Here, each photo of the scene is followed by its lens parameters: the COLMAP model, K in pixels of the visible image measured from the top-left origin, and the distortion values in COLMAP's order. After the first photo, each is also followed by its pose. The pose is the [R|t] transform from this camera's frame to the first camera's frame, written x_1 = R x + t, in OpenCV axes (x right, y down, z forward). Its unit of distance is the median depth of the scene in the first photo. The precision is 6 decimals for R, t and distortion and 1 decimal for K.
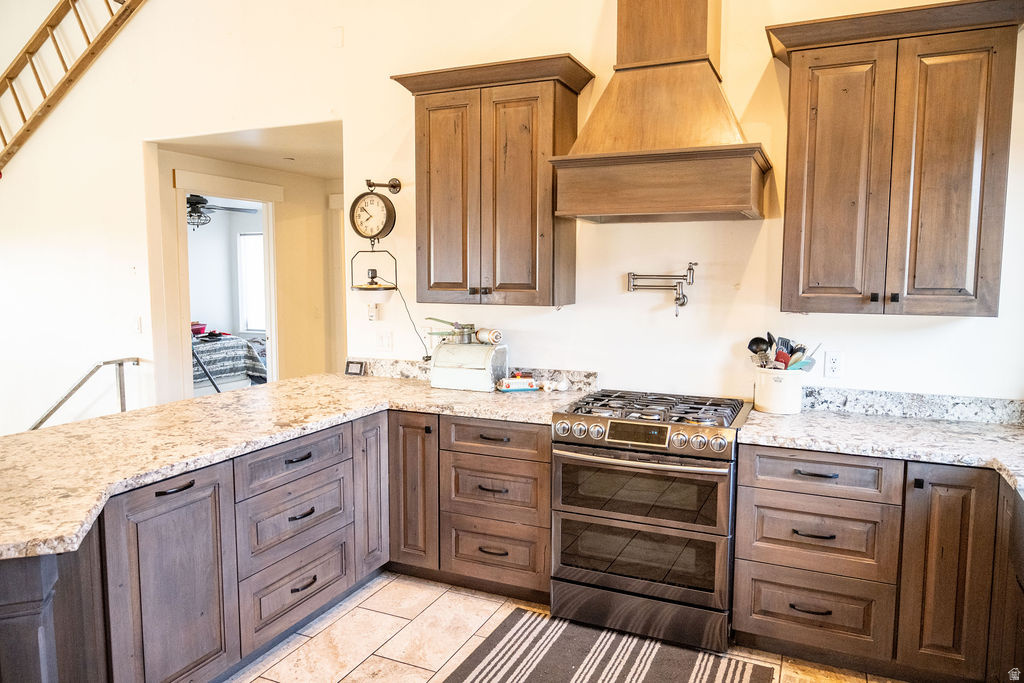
lens RADIAL K [[698.8, 0, 512.0], [0, 698.8, 341.5], [0, 0, 1]] dist [-0.000553, 0.002186]
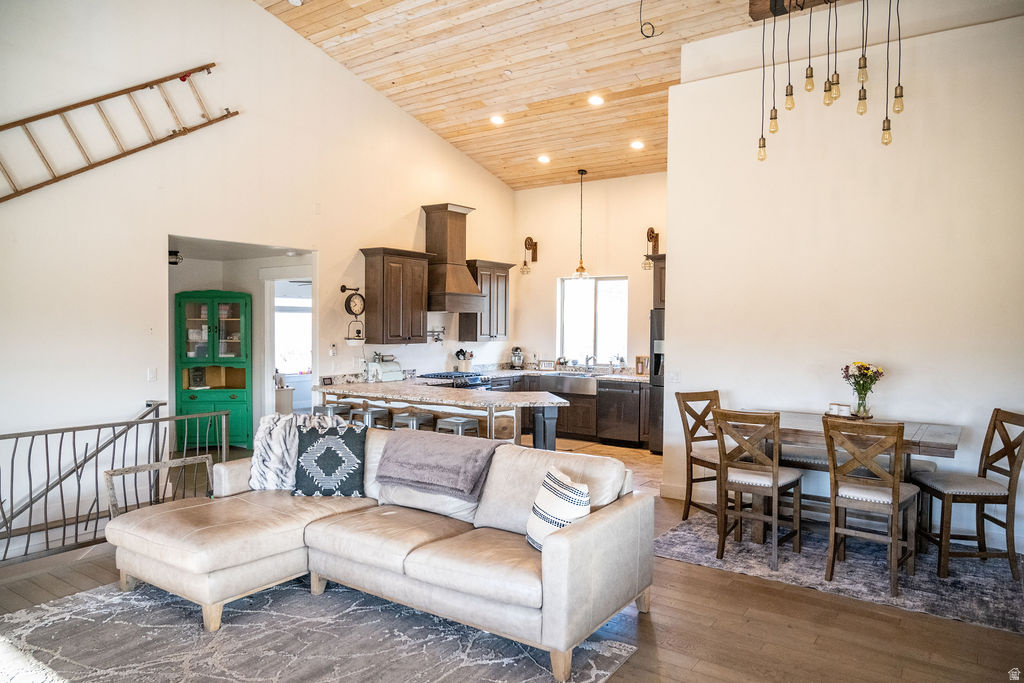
lens RADIAL K [[698.8, 0, 512.0], [0, 698.8, 341.5], [0, 0, 1]] dist [-0.000553, 0.002186]
pose [[0.180794, -0.025707, 0.983185, -2.265003], [0.093718, 0.995560, 0.008797, -0.044678], [-0.979046, 0.090552, 0.182400, 0.173796]]
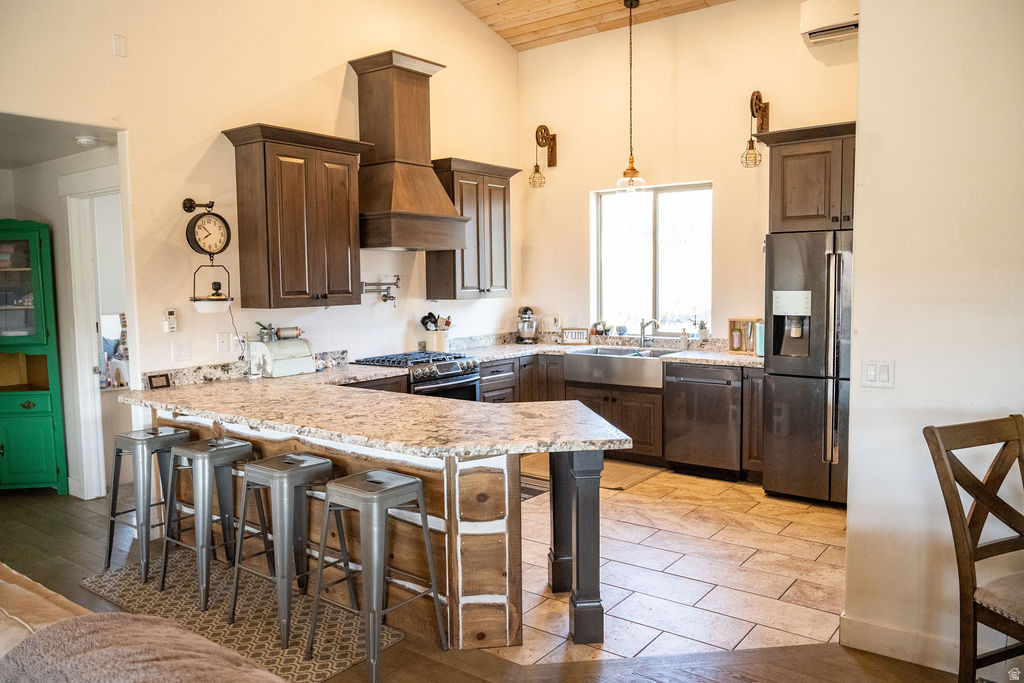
lens RADIAL K [[767.0, 0, 512.0], [0, 767.0, 341.5], [0, 0, 1]] dist [-0.000244, 0.001054]
pose [[0.209709, -0.085510, 0.974017, -1.341045], [0.114124, 0.991500, 0.062474, -0.033501], [-0.971081, 0.098057, 0.217686, 0.300927]]
